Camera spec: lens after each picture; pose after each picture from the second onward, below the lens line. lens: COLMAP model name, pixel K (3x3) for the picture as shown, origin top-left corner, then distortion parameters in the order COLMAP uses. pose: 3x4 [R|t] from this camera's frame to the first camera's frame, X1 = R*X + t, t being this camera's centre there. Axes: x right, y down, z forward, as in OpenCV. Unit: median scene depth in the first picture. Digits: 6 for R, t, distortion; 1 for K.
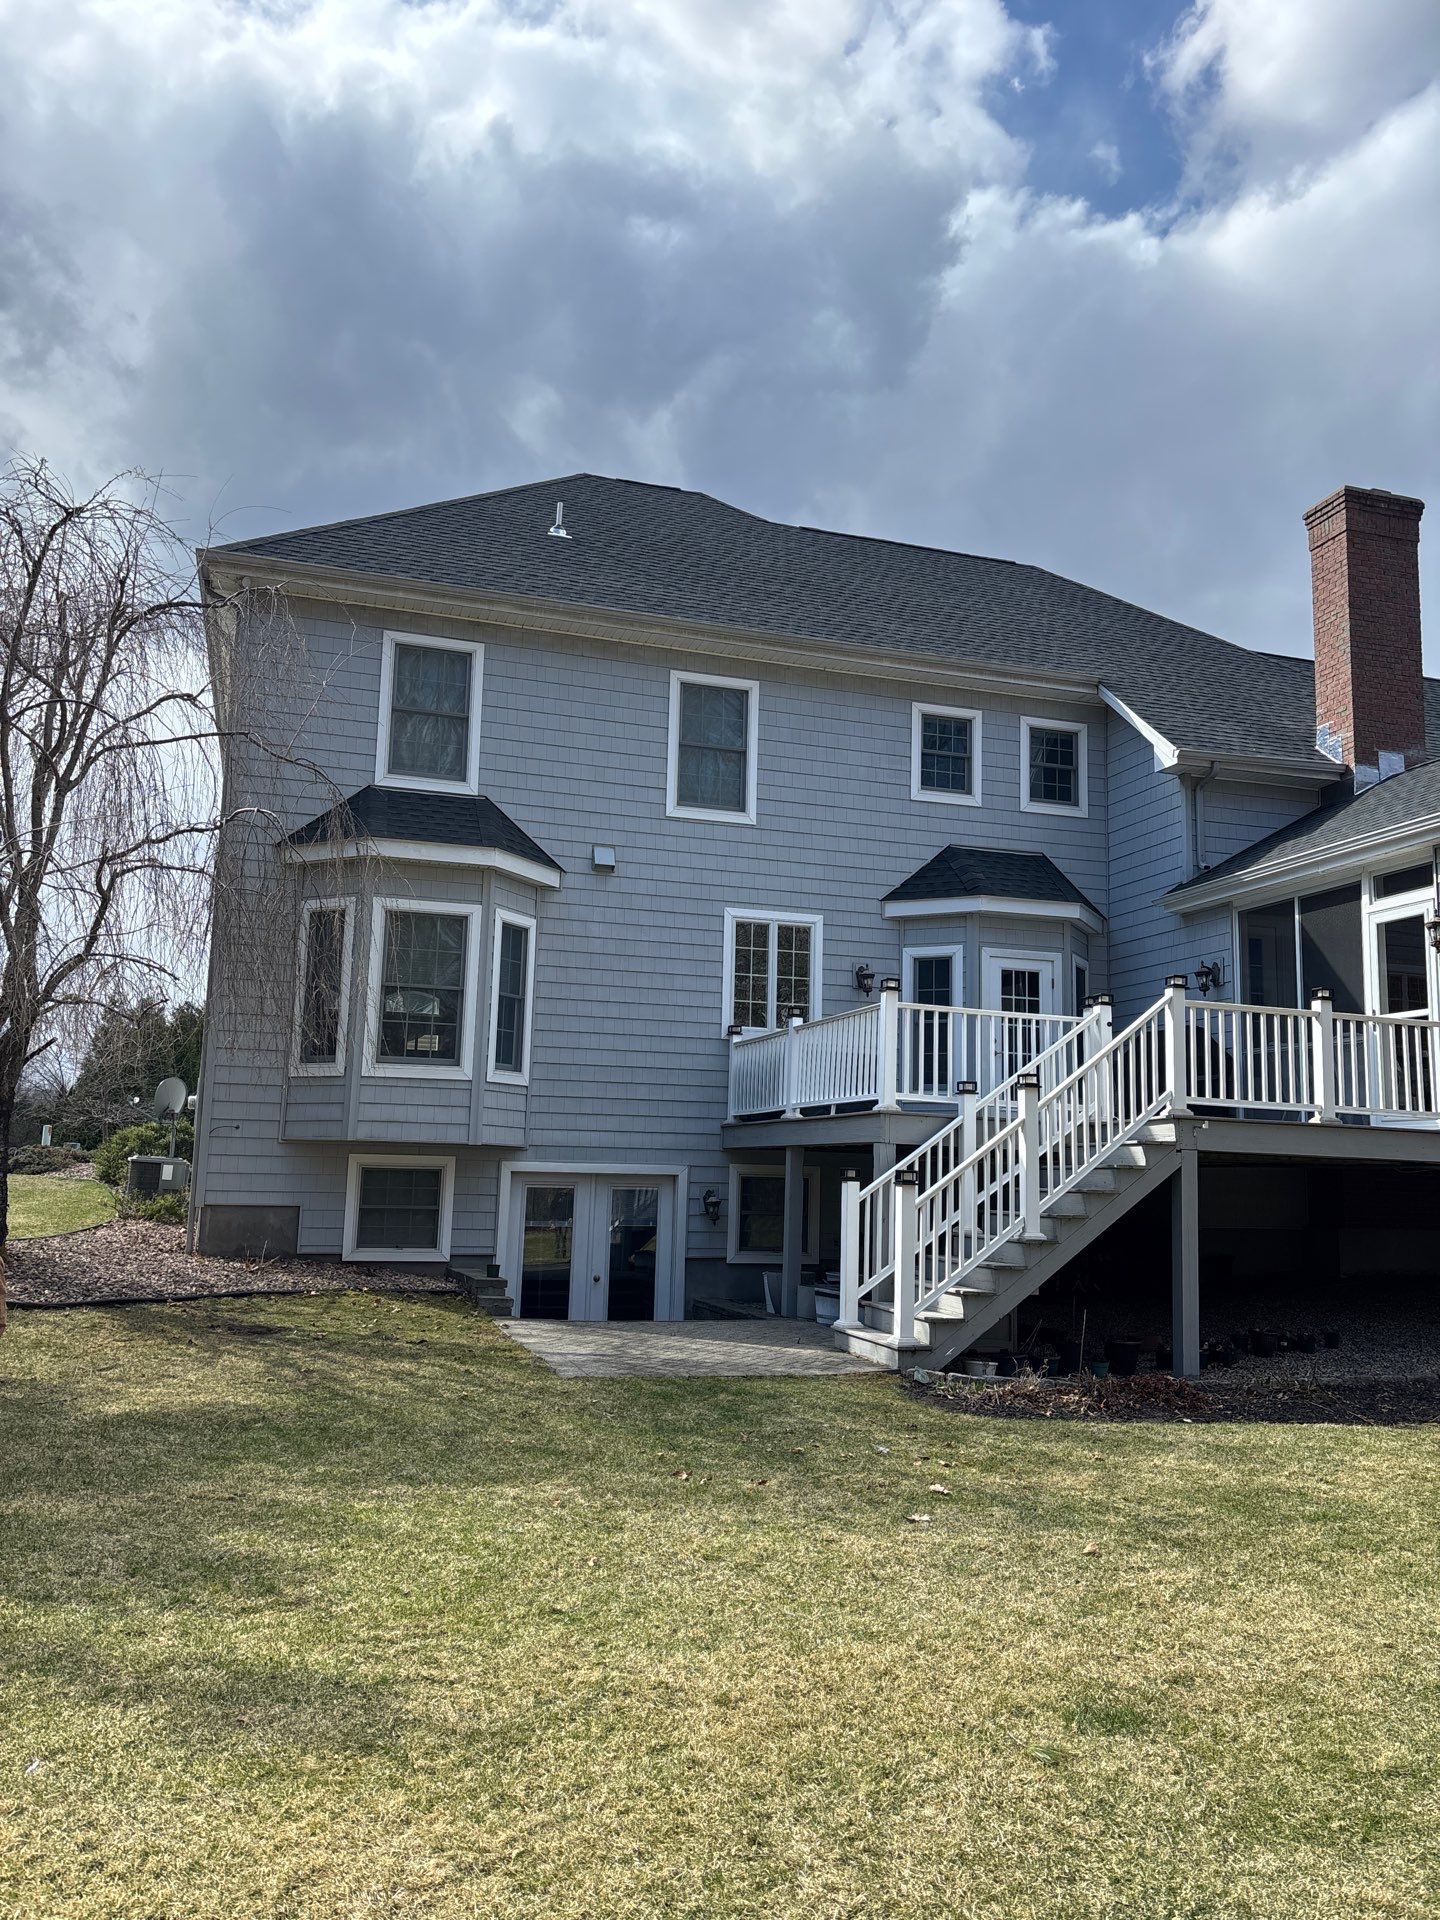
lens RADIAL K [[1457.9, 0, 720.0], [0, 1457.9, 960.0], [0, 0, 1]] dist [0.121014, -0.157258]
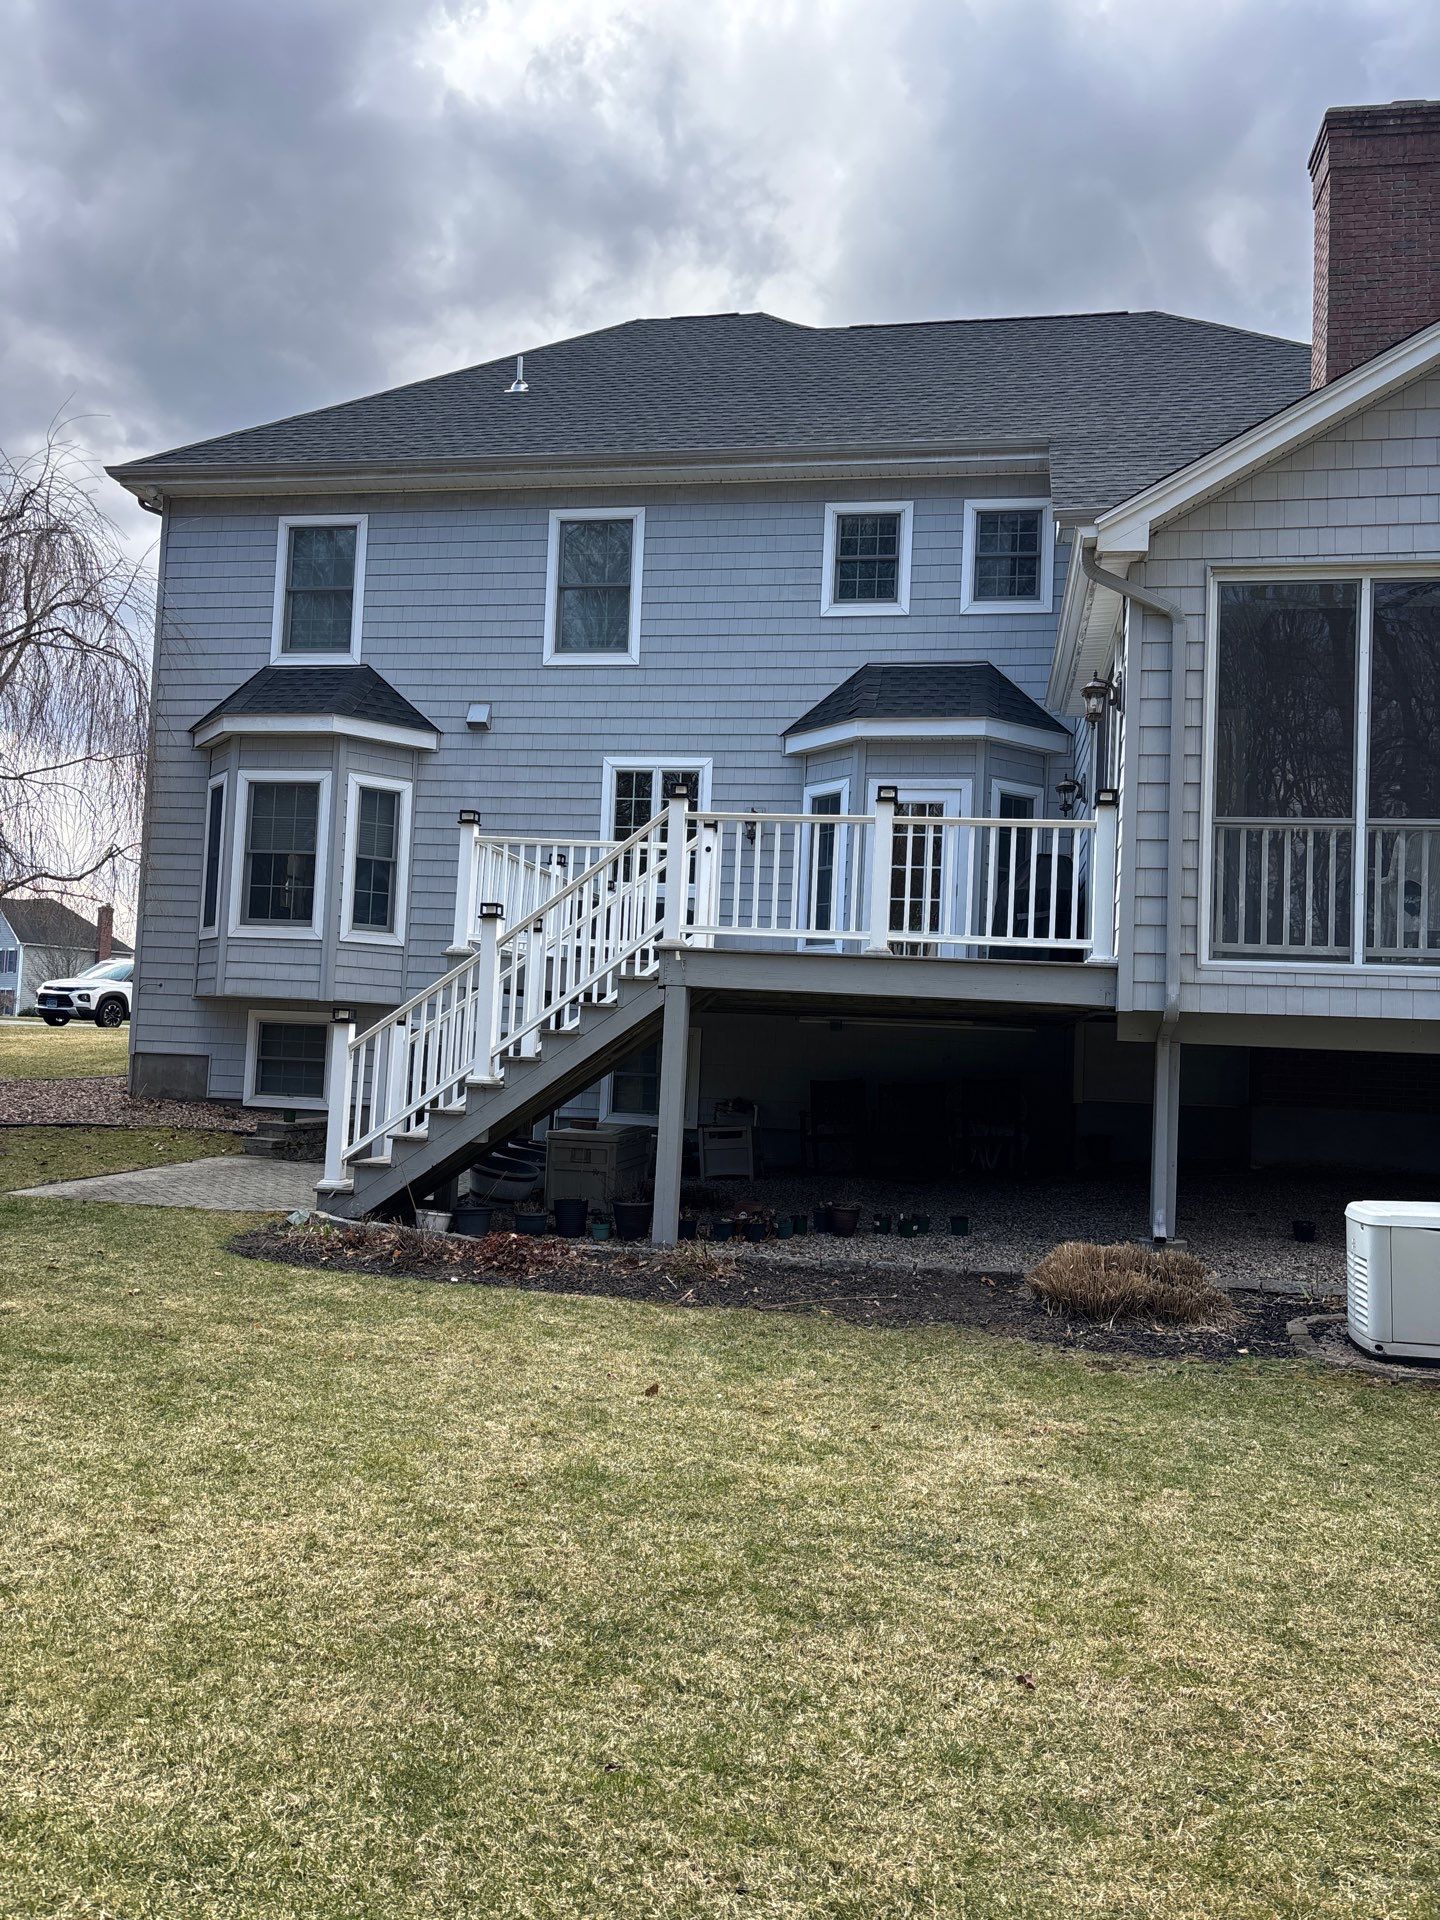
lens RADIAL K [[1443.4, 0, 706.9], [0, 1443.4, 968.3], [0, 0, 1]] dist [0.125526, -0.228034]
pose [[0.882624, -0.014048, -0.469871, 0.509473], [0.048164, 0.996995, 0.060666, 0.047757], [0.467607, -0.076176, 0.880648, 0.193223]]
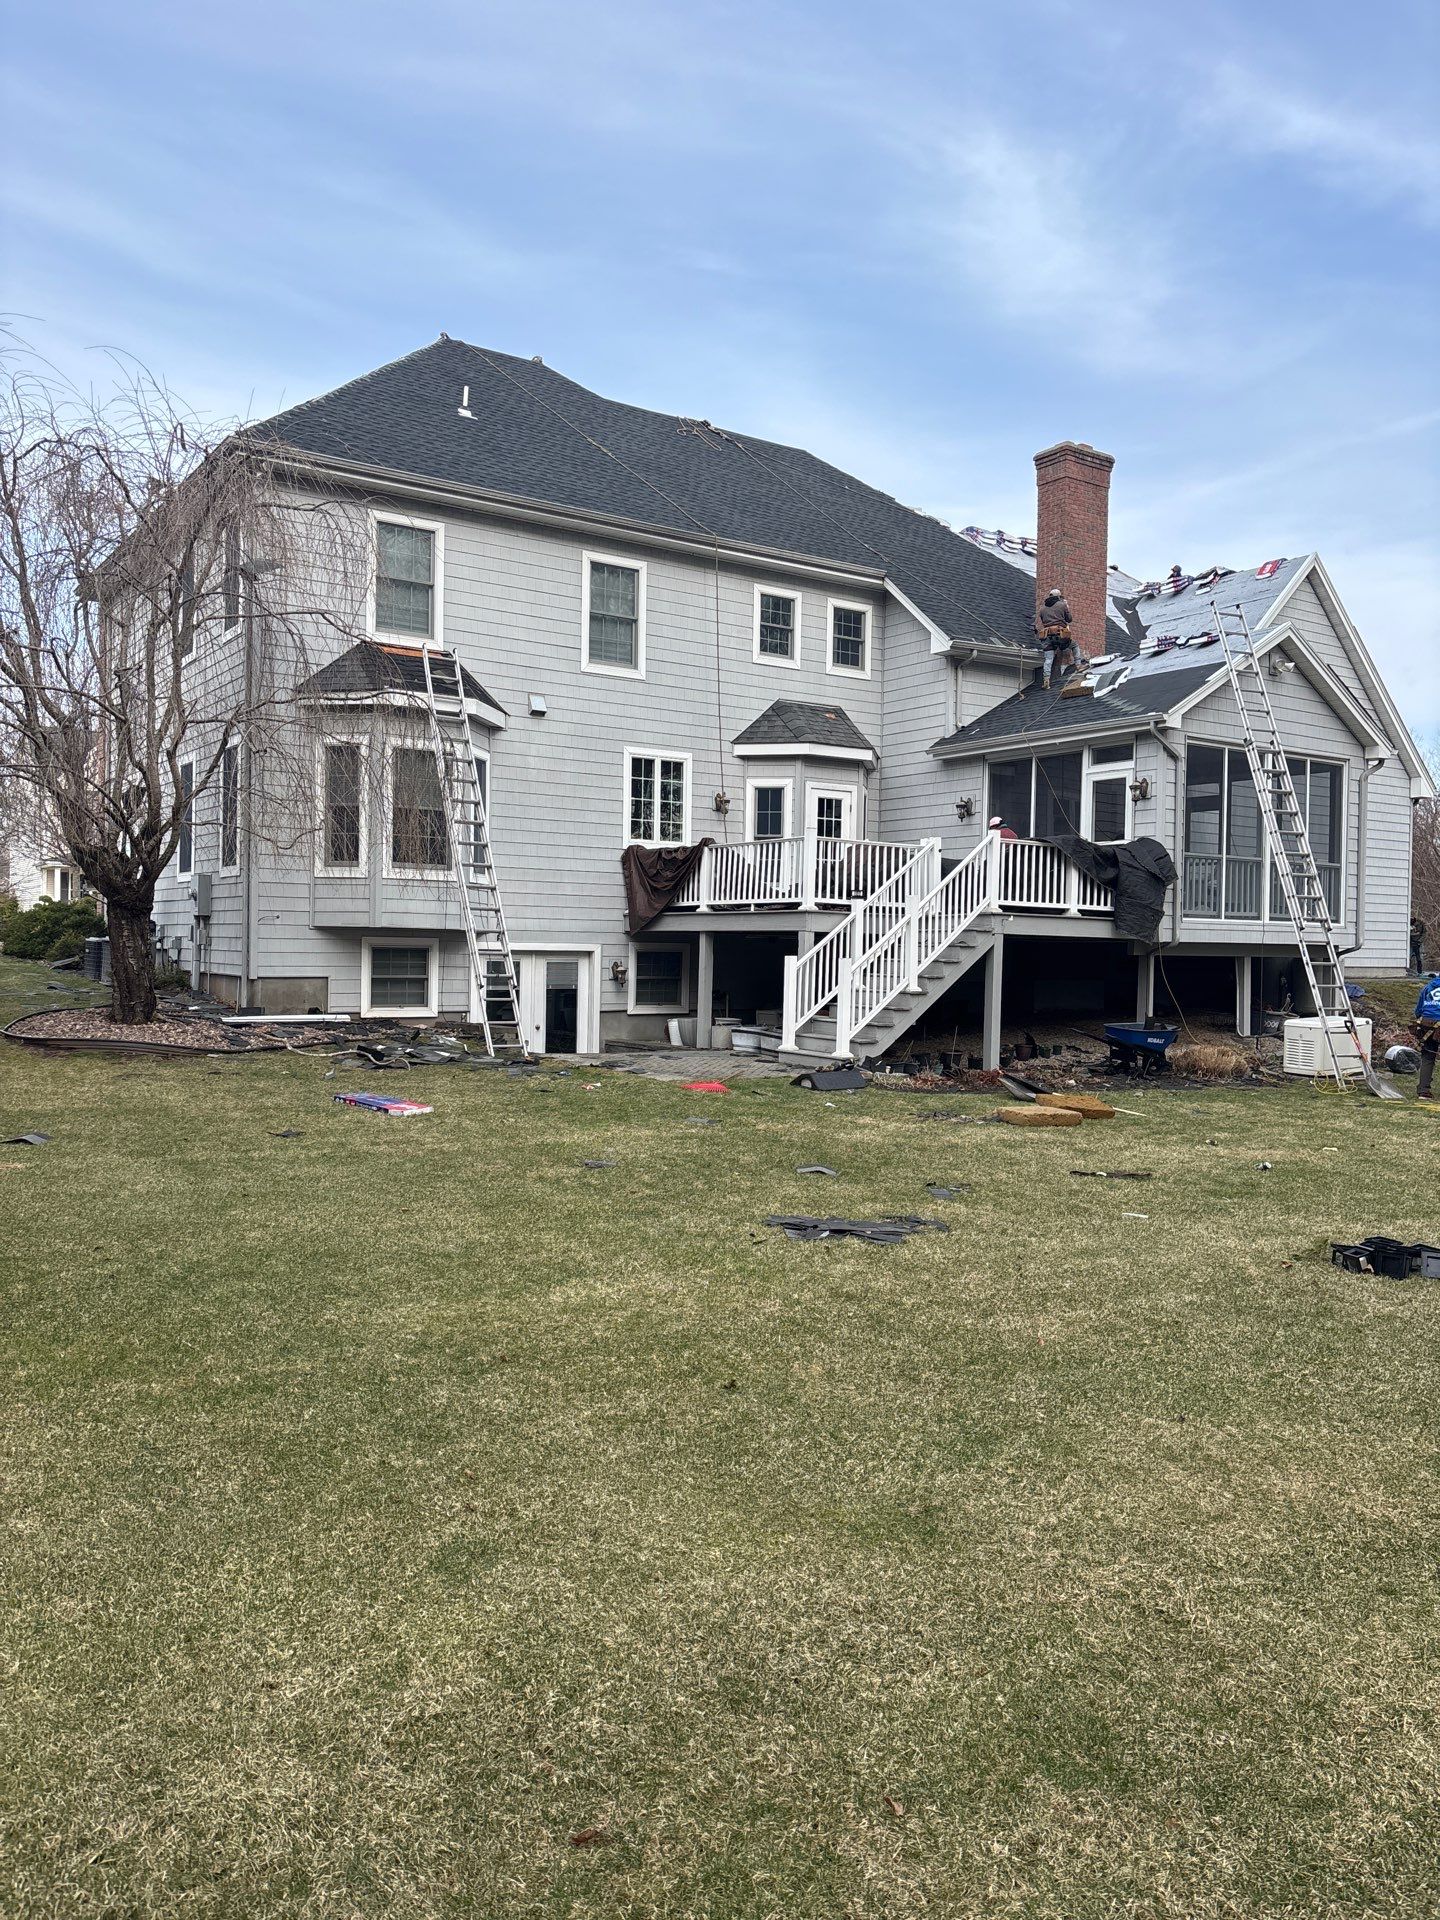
lens RADIAL K [[1443.4, 0, 706.9], [0, 1443.4, 968.3], [0, 0, 1]] dist [0.125526, -0.228034]
pose [[0.959450, -0.013363, 0.281562, -0.293393], [-0.034251, 0.985947, 0.163507, -0.054644], [-0.279791, -0.166521, 0.945509, -0.268543]]
